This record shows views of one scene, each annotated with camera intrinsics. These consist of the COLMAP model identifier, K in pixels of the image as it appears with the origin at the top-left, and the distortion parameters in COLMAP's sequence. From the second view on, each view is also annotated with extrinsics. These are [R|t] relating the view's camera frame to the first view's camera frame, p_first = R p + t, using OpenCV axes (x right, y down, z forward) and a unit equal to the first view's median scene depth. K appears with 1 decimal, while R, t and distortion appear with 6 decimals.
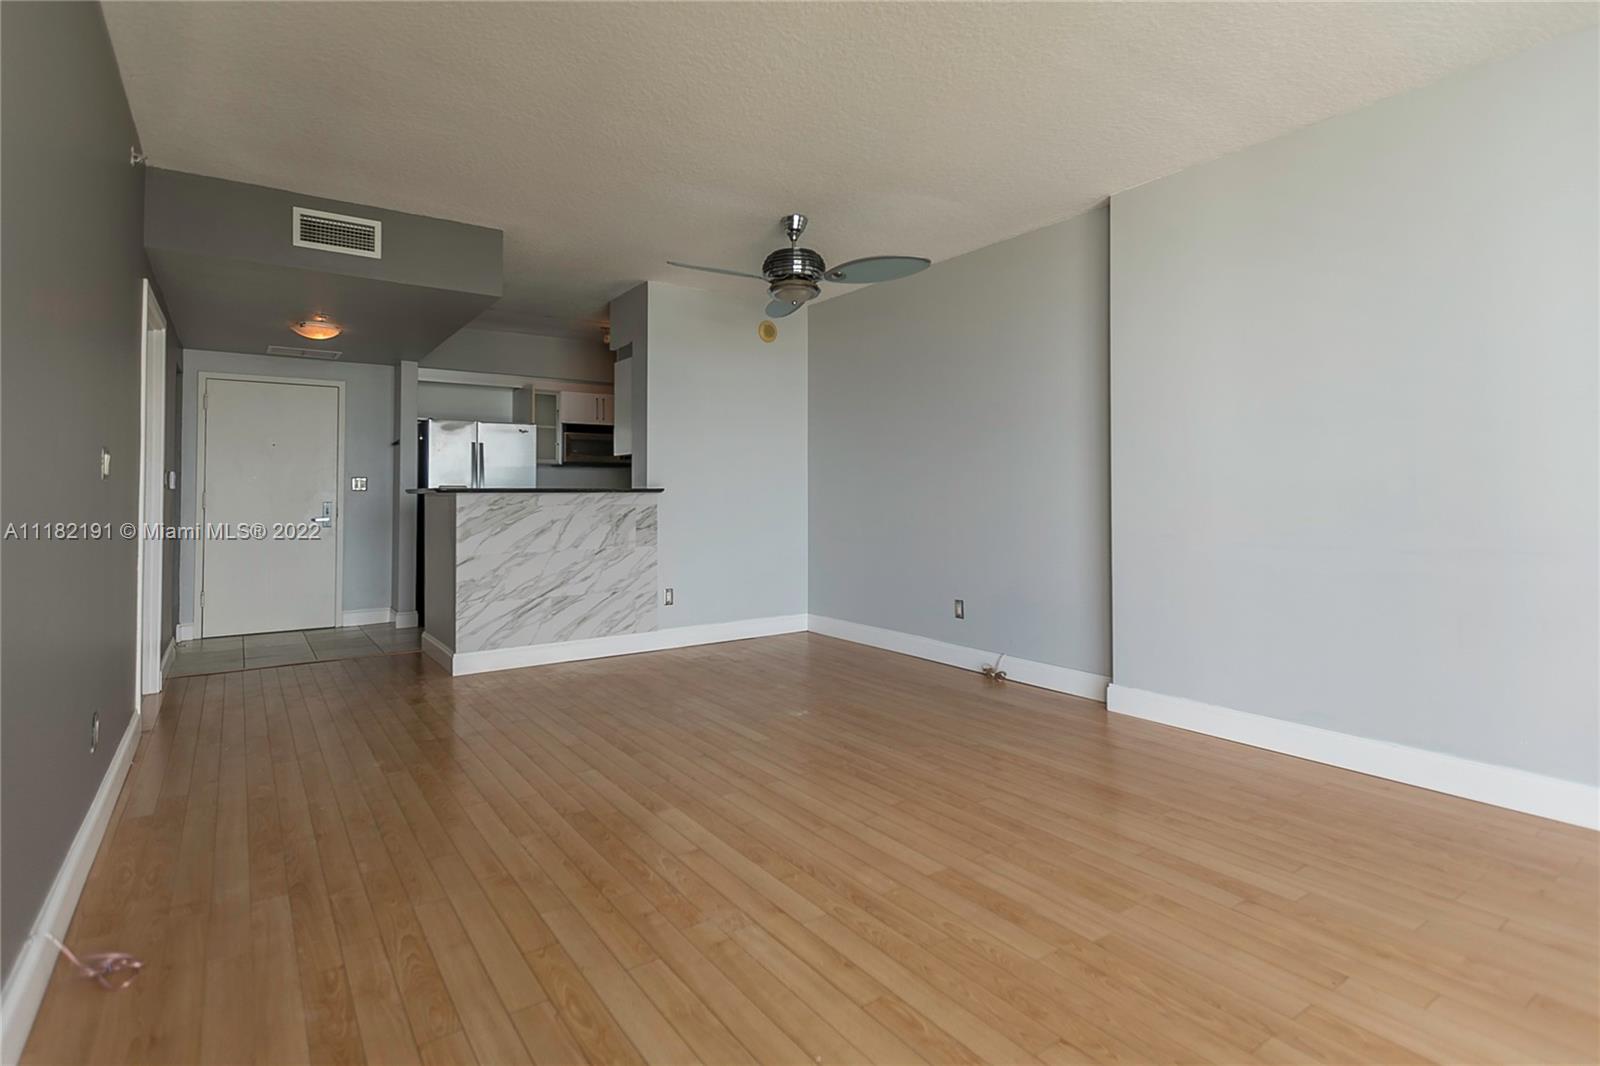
lens RADIAL K [[788.0, 0, 746.9], [0, 788.0, 483.5], [0, 0, 1]] dist [0.004475, 0.000306]
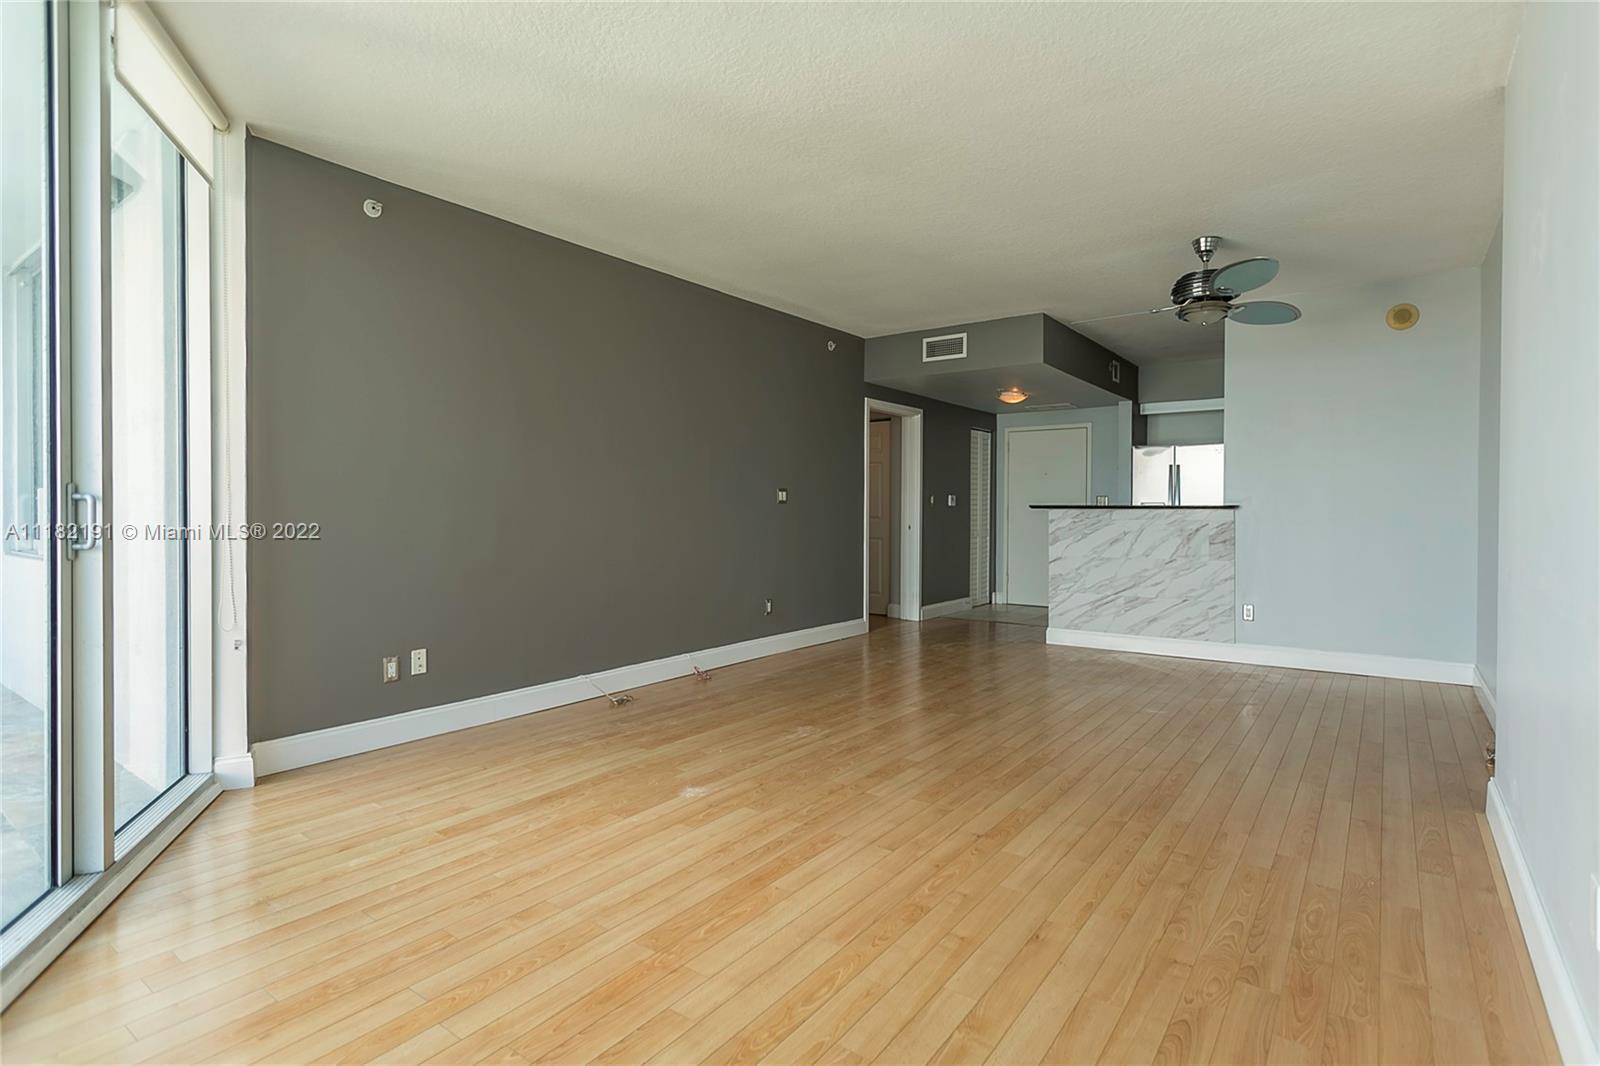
lens RADIAL K [[788.9, 0, 801.3], [0, 788.9, 525.0], [0, 0, 1]] dist [0.002242, -0.000087]
pose [[0.345511, 0.022607, -0.938142, 0.751729], [0.009526, 0.999574, 0.027596, -0.001650], [0.938366, -0.018471, 0.345149, 0.136182]]
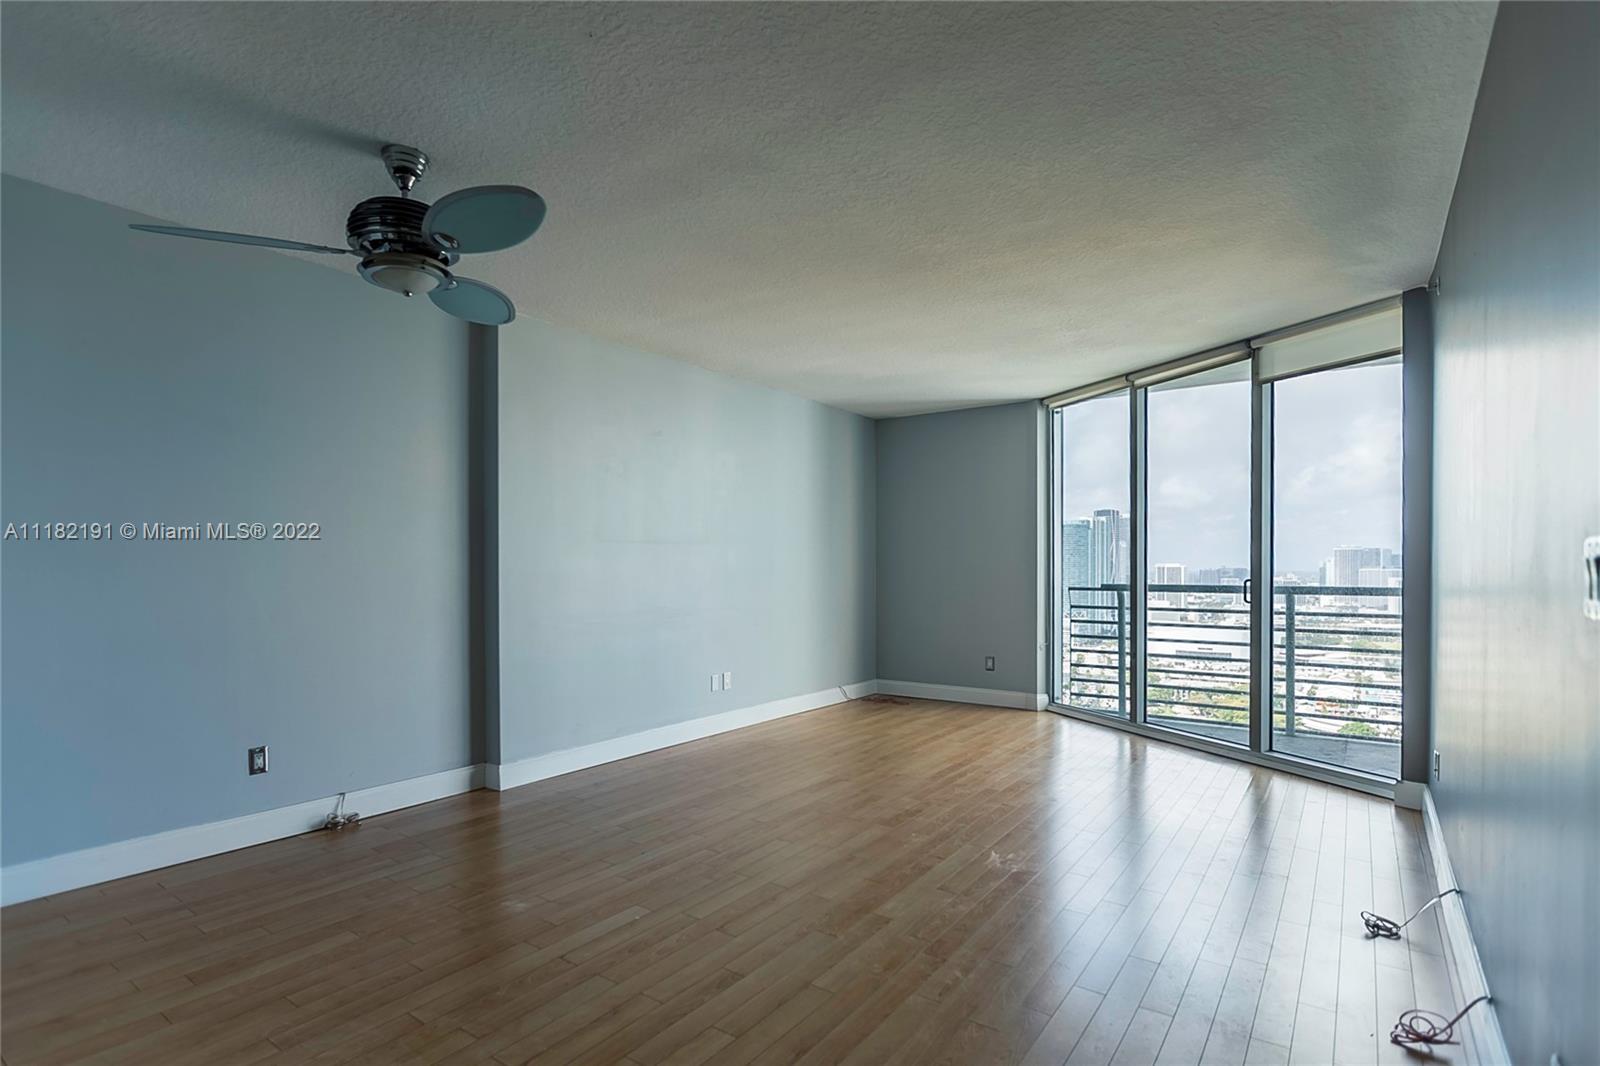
lens RADIAL K [[803.2, 0, 797.5], [0, 803.2, 577.5], [0, 0, 1]] dist [-0.001924, -0.000509]
pose [[-0.374370, -0.010680, 0.927218, -0.575959], [-0.012127, 0.999905, 0.006620, -0.012285], [-0.927200, -0.008766, -0.374464, 0.850796]]
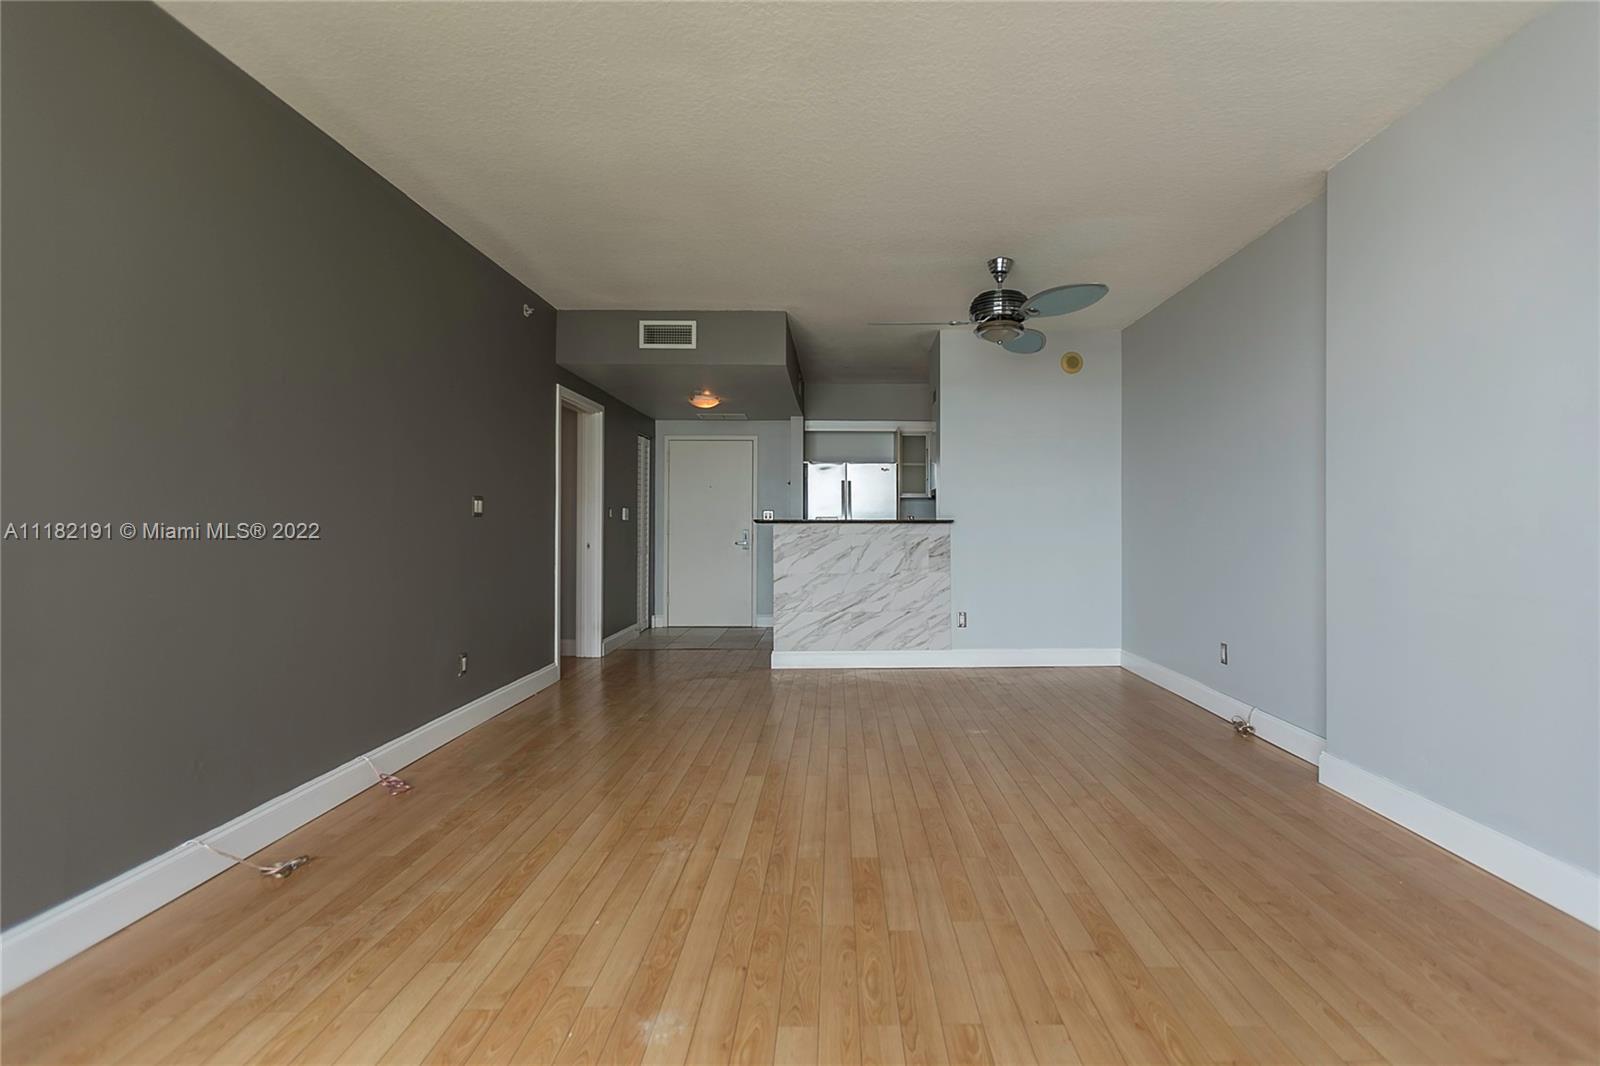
lens RADIAL K [[772.7, 0, 846.1], [0, 772.7, 521.6], [0, 0, 1]] dist [0.002078, 0.000435]
pose [[0.845146, 0.001811, -0.534532, 0.387443], [0.003915, 0.999946, 0.009579, -0.002337], [0.534521, -0.010188, 0.845094, 0.021269]]
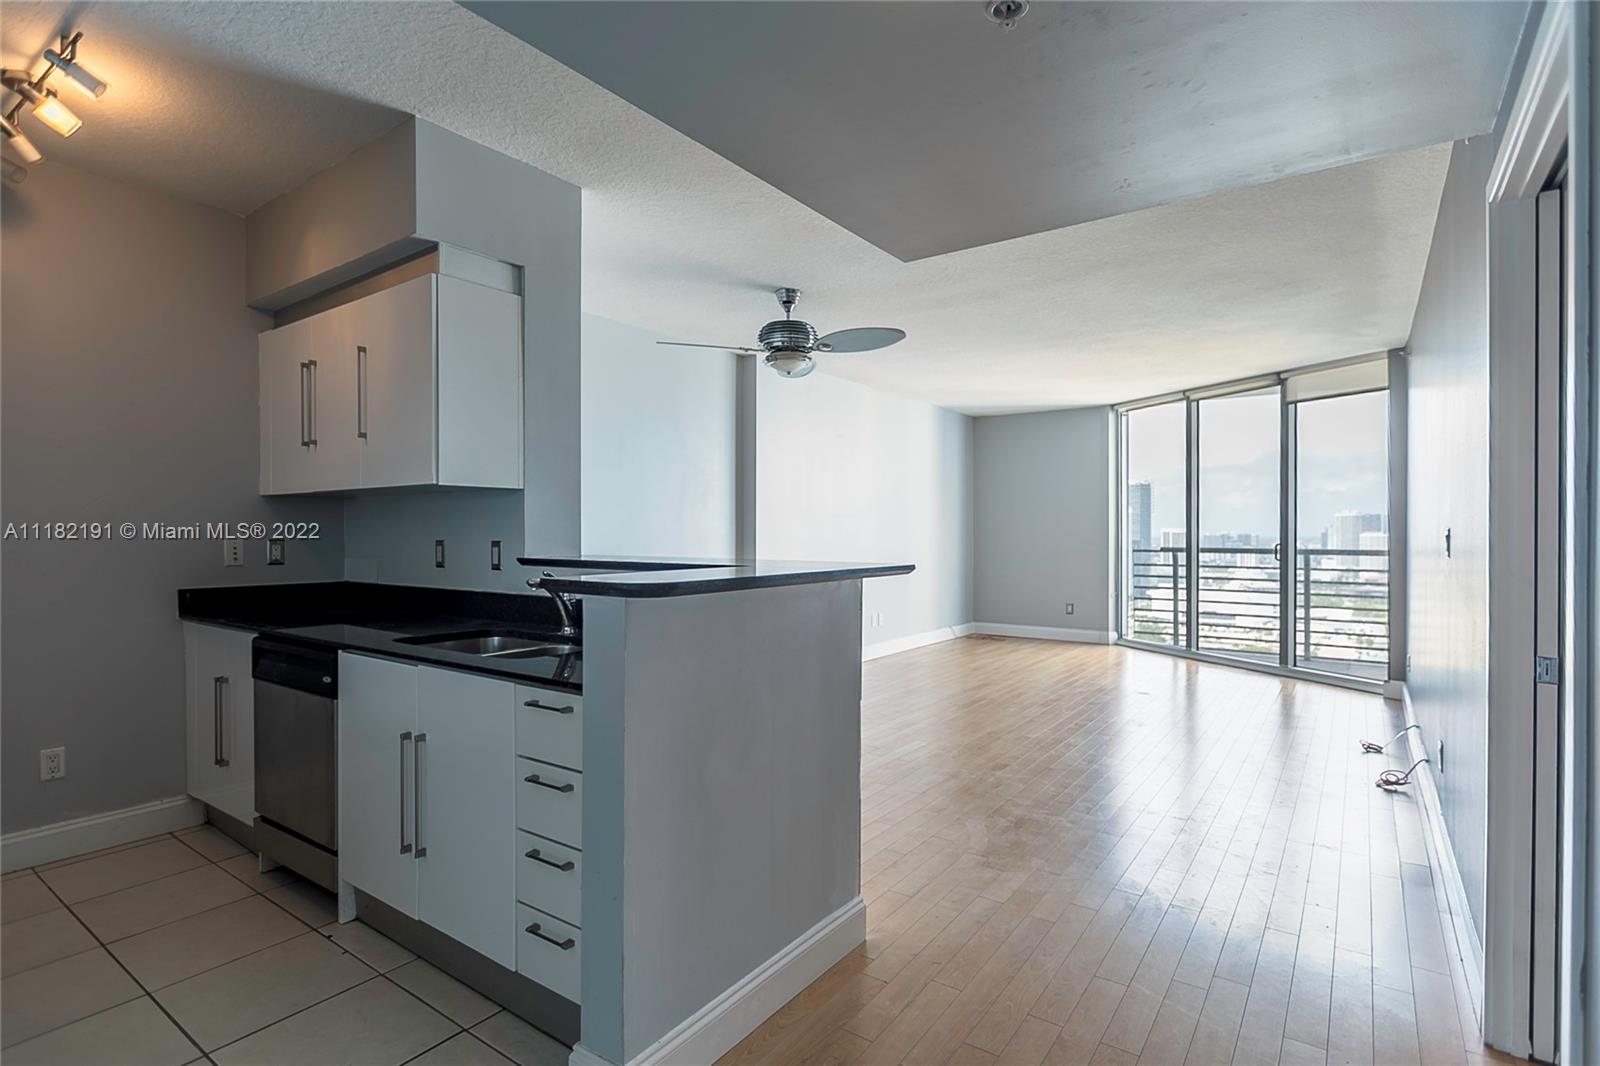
lens RADIAL K [[780.6, 0, 798.5], [0, 780.6, 536.1], [0, 0, 1]] dist [0.000623, -0.000479]
pose [[-0.362580, -0.007059, 0.931926, -0.829053], [-0.013582, 0.999905, 0.002289, -0.015902], [-0.931854, -0.011828, -0.362641, 1.237822]]
